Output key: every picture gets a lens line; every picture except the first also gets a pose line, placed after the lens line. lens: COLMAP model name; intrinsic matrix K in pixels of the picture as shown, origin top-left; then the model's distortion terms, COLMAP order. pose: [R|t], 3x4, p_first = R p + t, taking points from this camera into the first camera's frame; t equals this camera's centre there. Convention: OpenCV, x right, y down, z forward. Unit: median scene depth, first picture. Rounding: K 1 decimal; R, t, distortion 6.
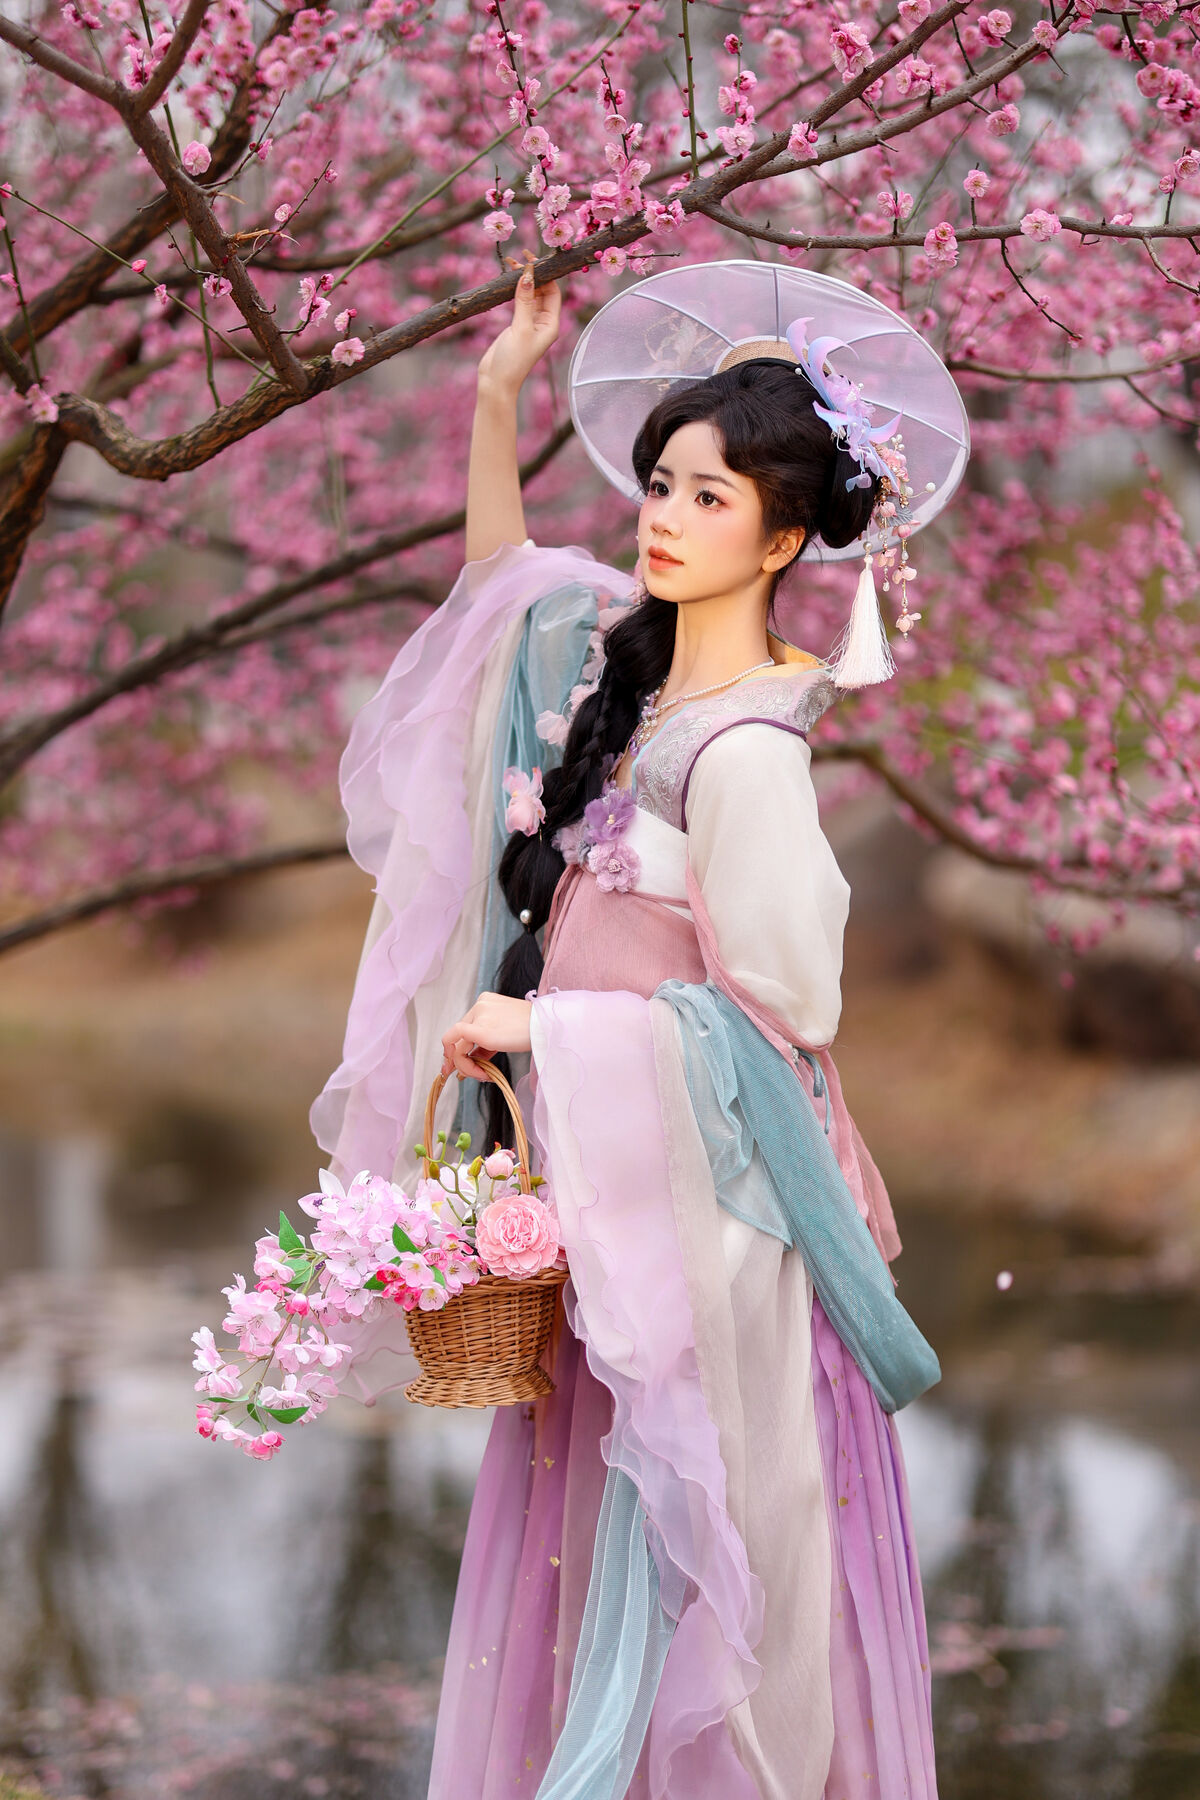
lens RADIAL K [[4256.8, 0, 554.0], [0, 4256.8, 928.3], [0, 0, 1]] dist [0.079487, 0.000000]
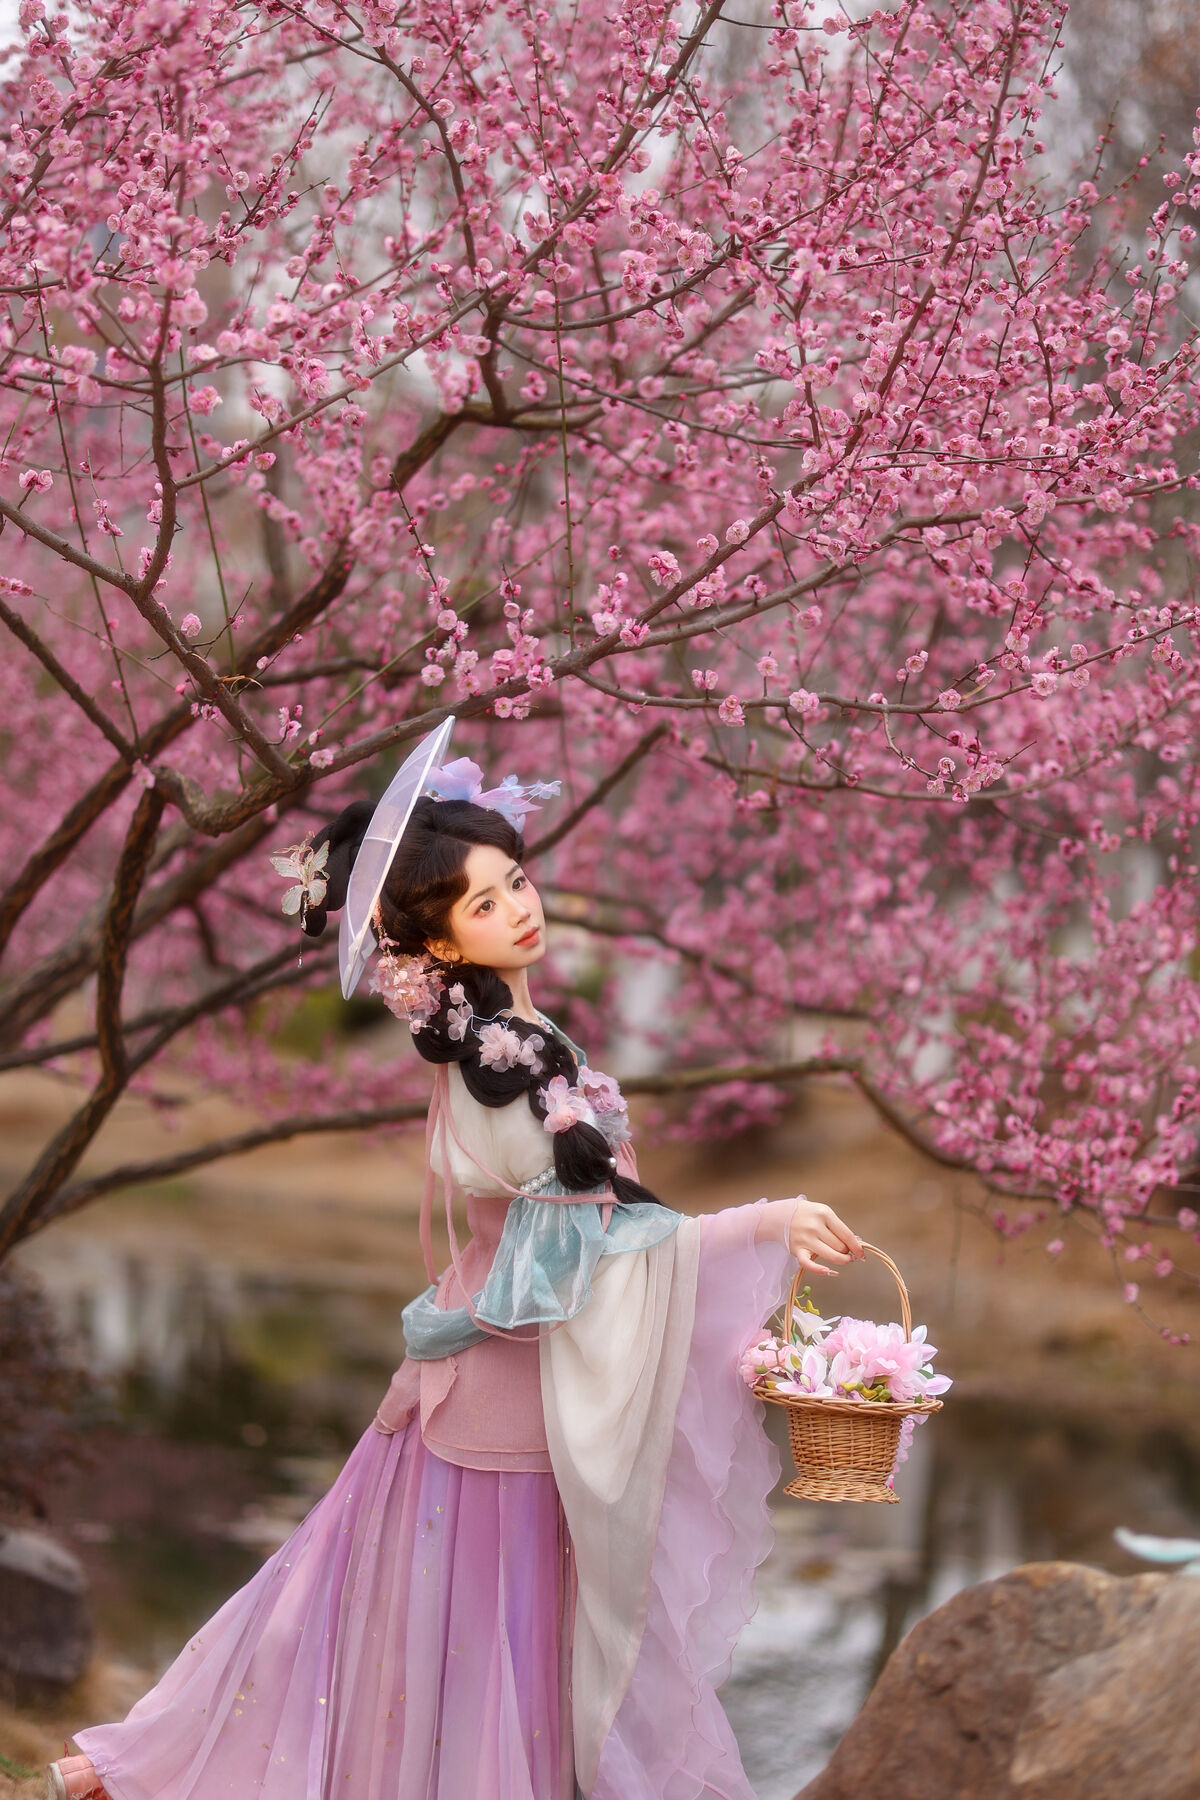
lens RADIAL K [[4256.8, 0, 492.1], [0, 4256.8, 892.0], [0, 0, 1]] dist [0.079487, 0.000000]
pose [[0.980718, 0.064704, -0.184408, 0.266375], [-0.075890, 0.995639, -0.054256, -0.021187], [0.180093, 0.067205, 0.981351, -0.349778]]
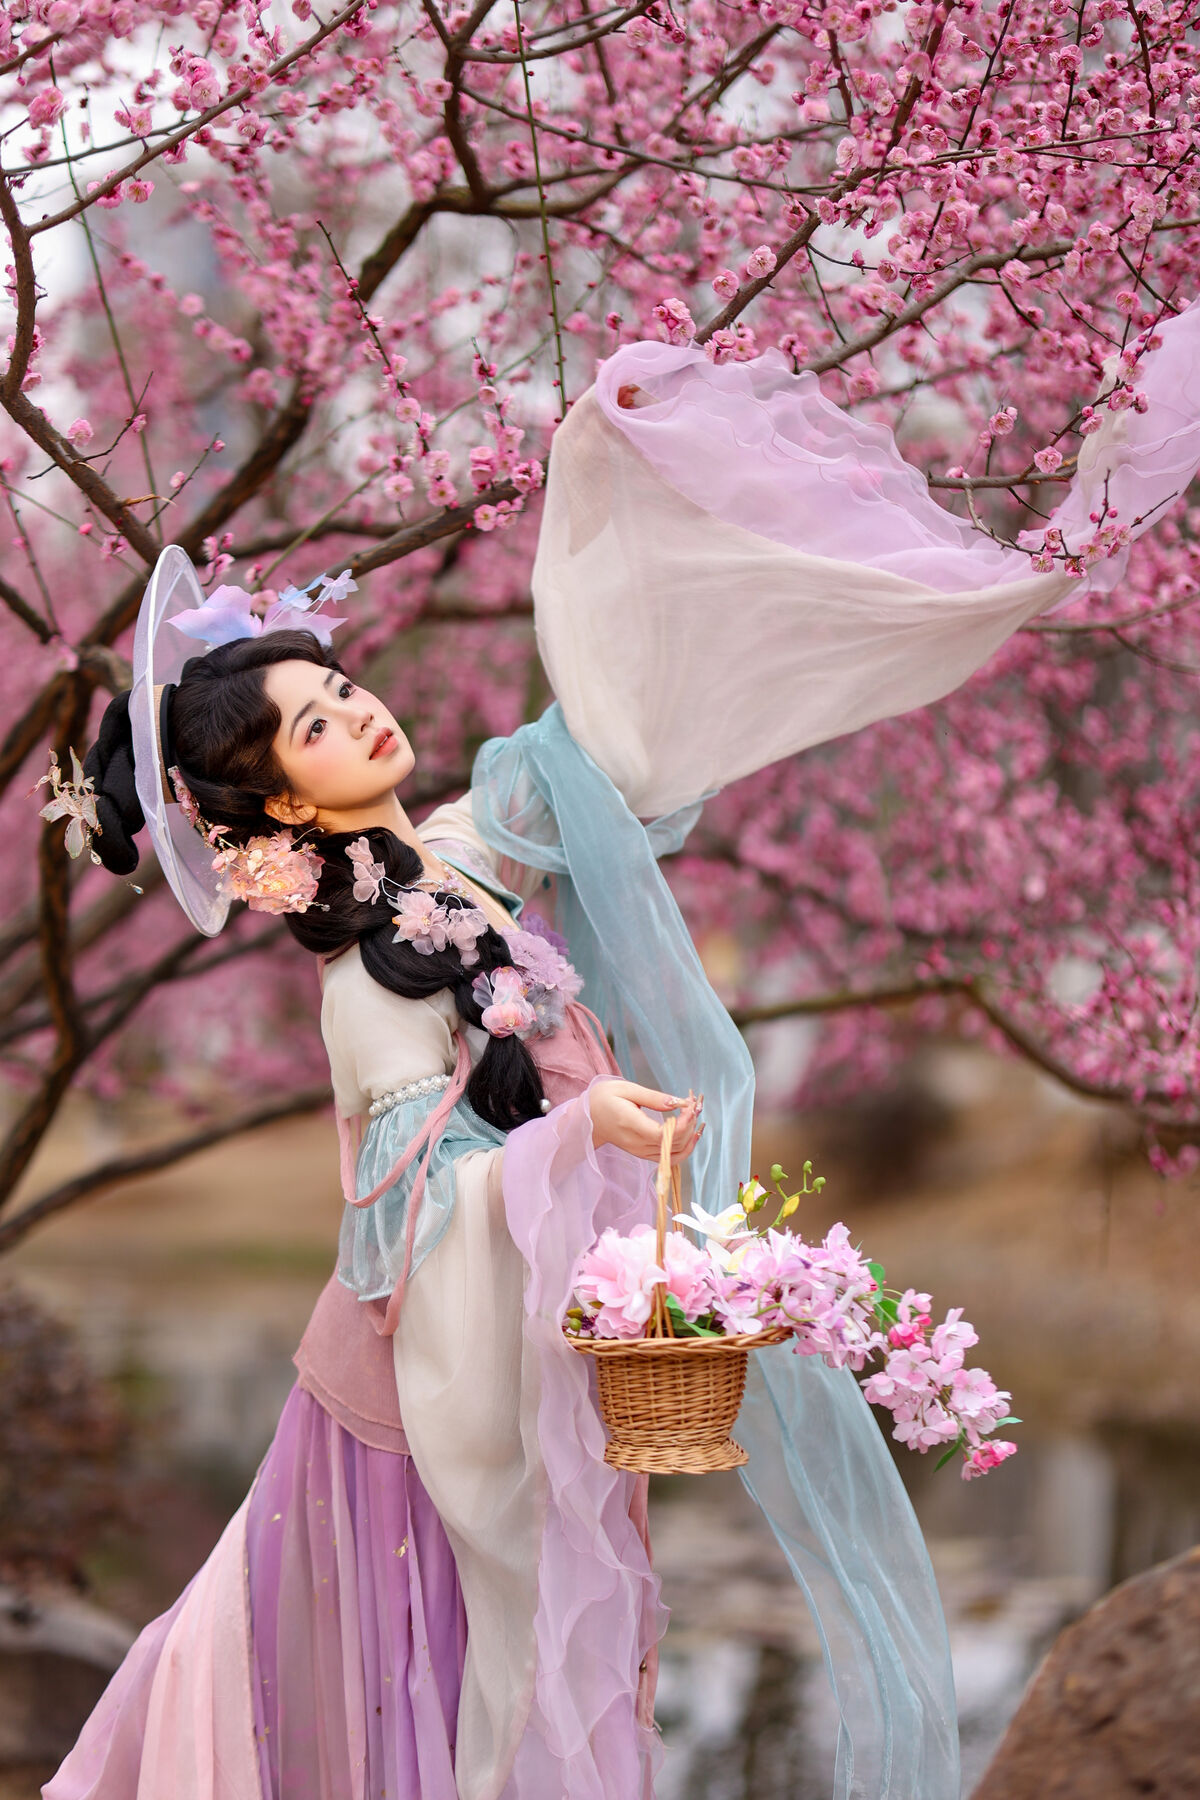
lens RADIAL K [[4256.8, 0, 543.7], [0, 4256.8, 859.5], [0, 0, 1]] dist [0.079487, 0.000000]
pose [[0.978134, 0.000911, -0.207975, 0.254212], [-0.017423, 0.996834, -0.077579, 0.015897], [0.207245, 0.079506, 0.975053, -0.058538]]
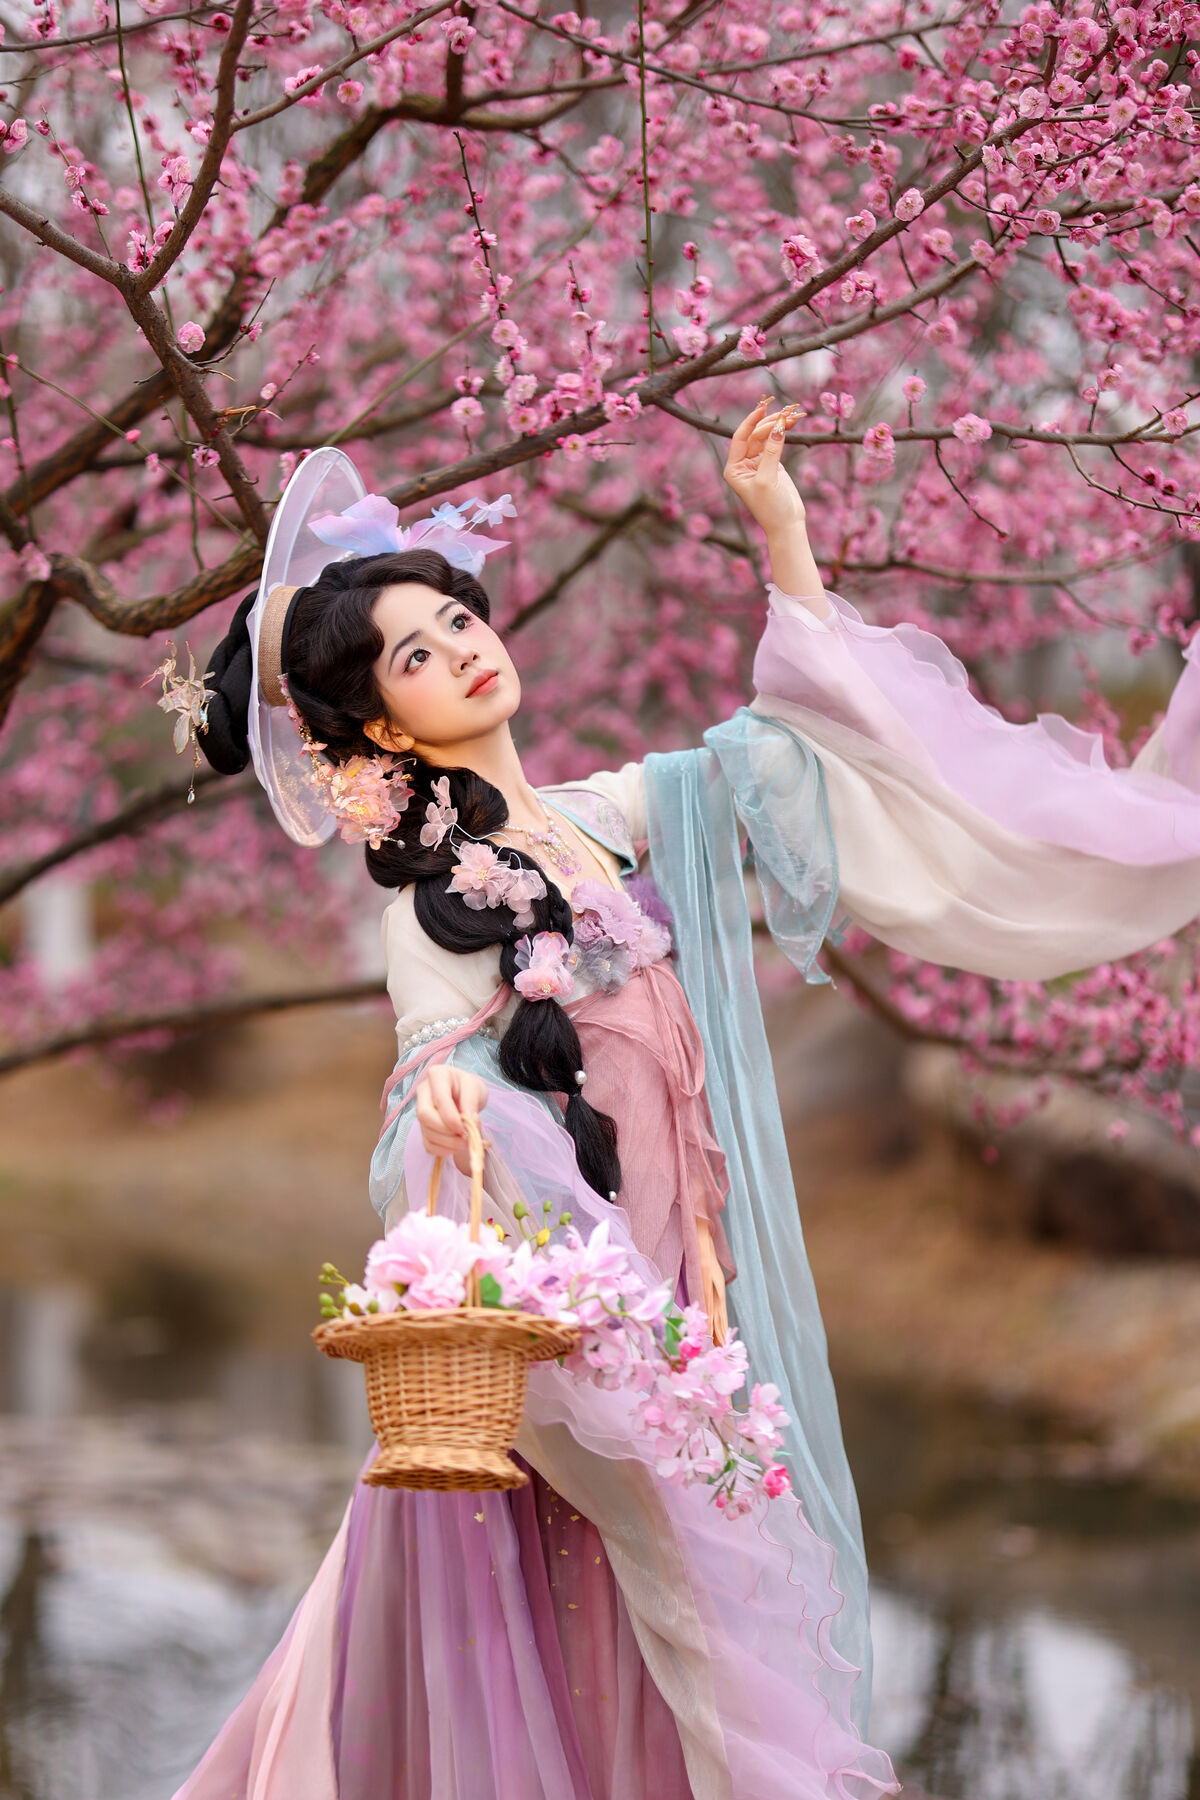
lens RADIAL K [[4256.8, 0, 552.9], [0, 4256.8, 882.0], [0, 0, 1]] dist [0.079487, 0.000000]
pose [[0.999360, 0.035770, 0.000856, 0.011504], [-0.035672, 0.997899, -0.054088, 0.010592], [-0.002789, 0.054022, 0.998536, -0.063105]]
